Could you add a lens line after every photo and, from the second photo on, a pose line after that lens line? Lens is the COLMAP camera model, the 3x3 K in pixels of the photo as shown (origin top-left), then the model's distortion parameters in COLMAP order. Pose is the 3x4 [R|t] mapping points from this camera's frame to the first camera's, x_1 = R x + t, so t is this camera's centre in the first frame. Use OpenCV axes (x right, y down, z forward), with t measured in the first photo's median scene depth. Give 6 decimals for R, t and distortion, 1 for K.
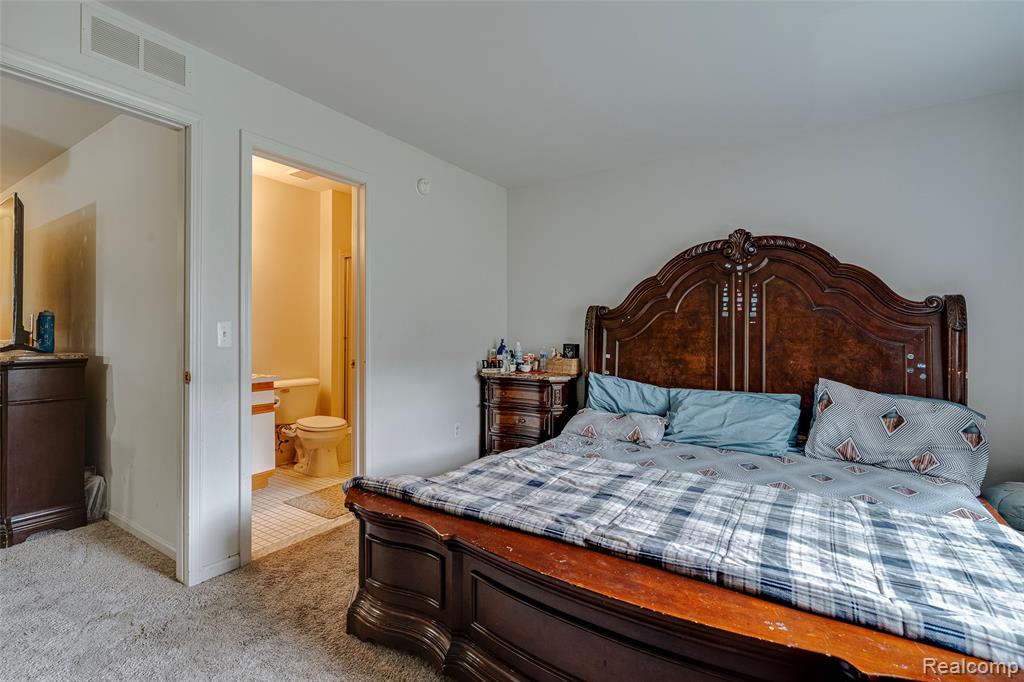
lens RADIAL K [[464.6, 0, 476.2], [0, 464.6, 329.5], [0, 0, 1]] dist [-0.007523, 0.003599]
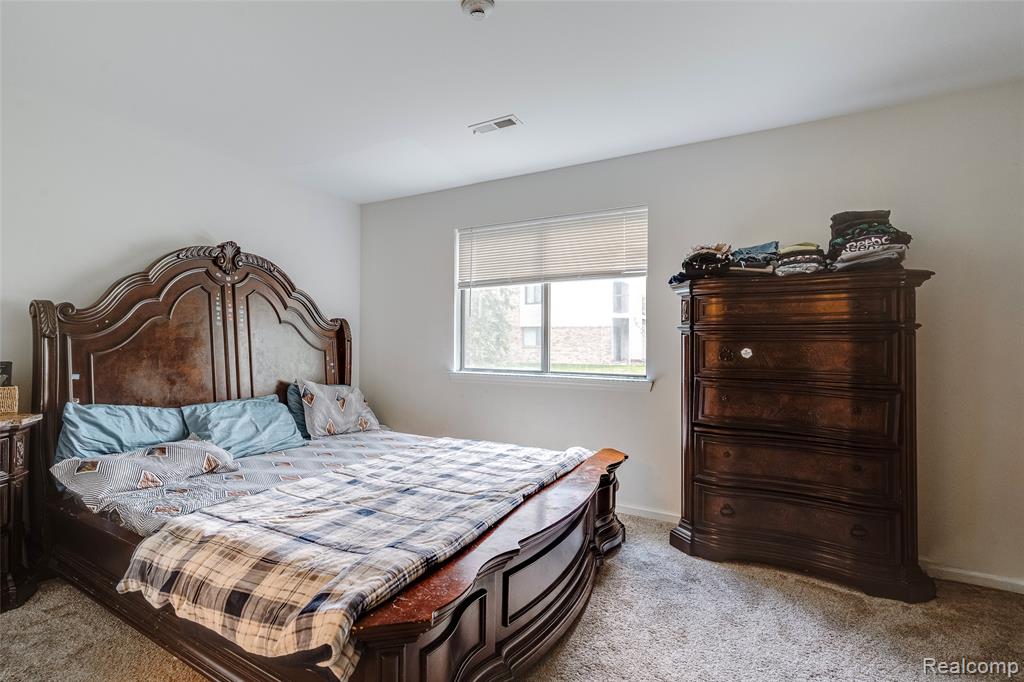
lens RADIAL K [[475.2, 0, 452.4], [0, 475.2, 339.2], [0, 0, 1]] dist [0.000060, 0.004158]
pose [[-0.019379, 0.003954, 0.999804, -0.692017], [-0.009201, 0.999949, -0.004133, -0.000534], [-0.999770, -0.009279, -0.019342, 0.740117]]
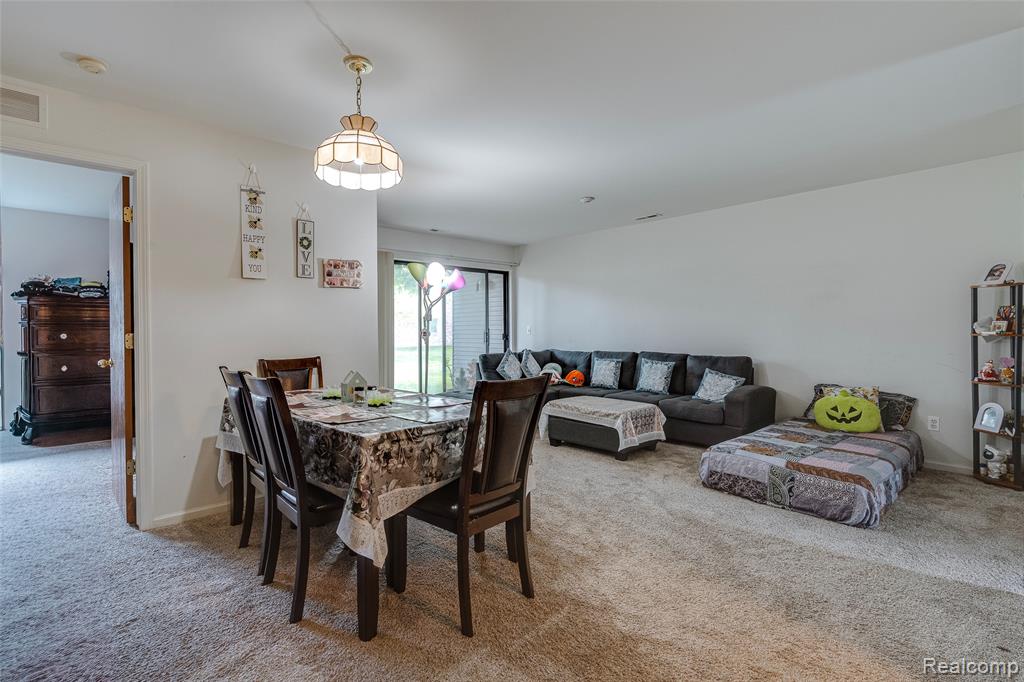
lens RADIAL K [[464.6, 0, 468.2], [0, 464.6, 335.9], [0, 0, 1]] dist [-0.007523, 0.003599]
pose [[-0.963799, 0.000183, 0.266631, -2.044144], [0.002045, 0.999975, 0.006706, 0.010044], [-0.266623, 0.007009, -0.963775, 1.647813]]
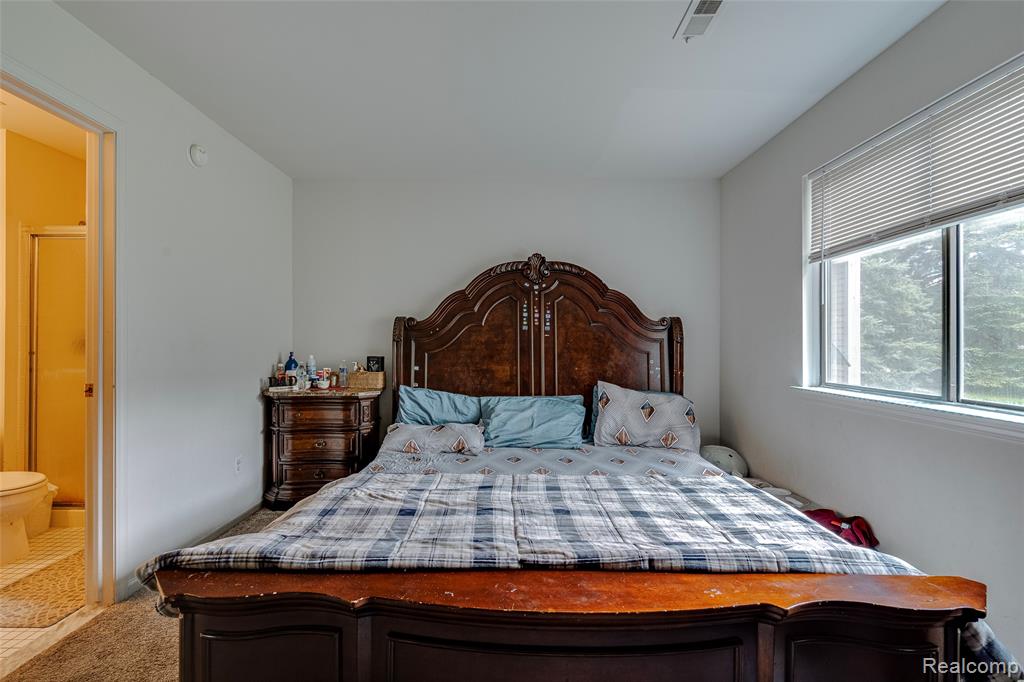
lens RADIAL K [[464.6, 0, 501.7], [0, 464.6, 343.4], [0, 0, 1]] dist [-0.007523, 0.003599]
pose [[0.835452, -0.000373, 0.549564, -0.184531], [-0.001828, 0.999992, 0.003457, 0.001158], [-0.549561, -0.003893, 0.835444, 0.129000]]
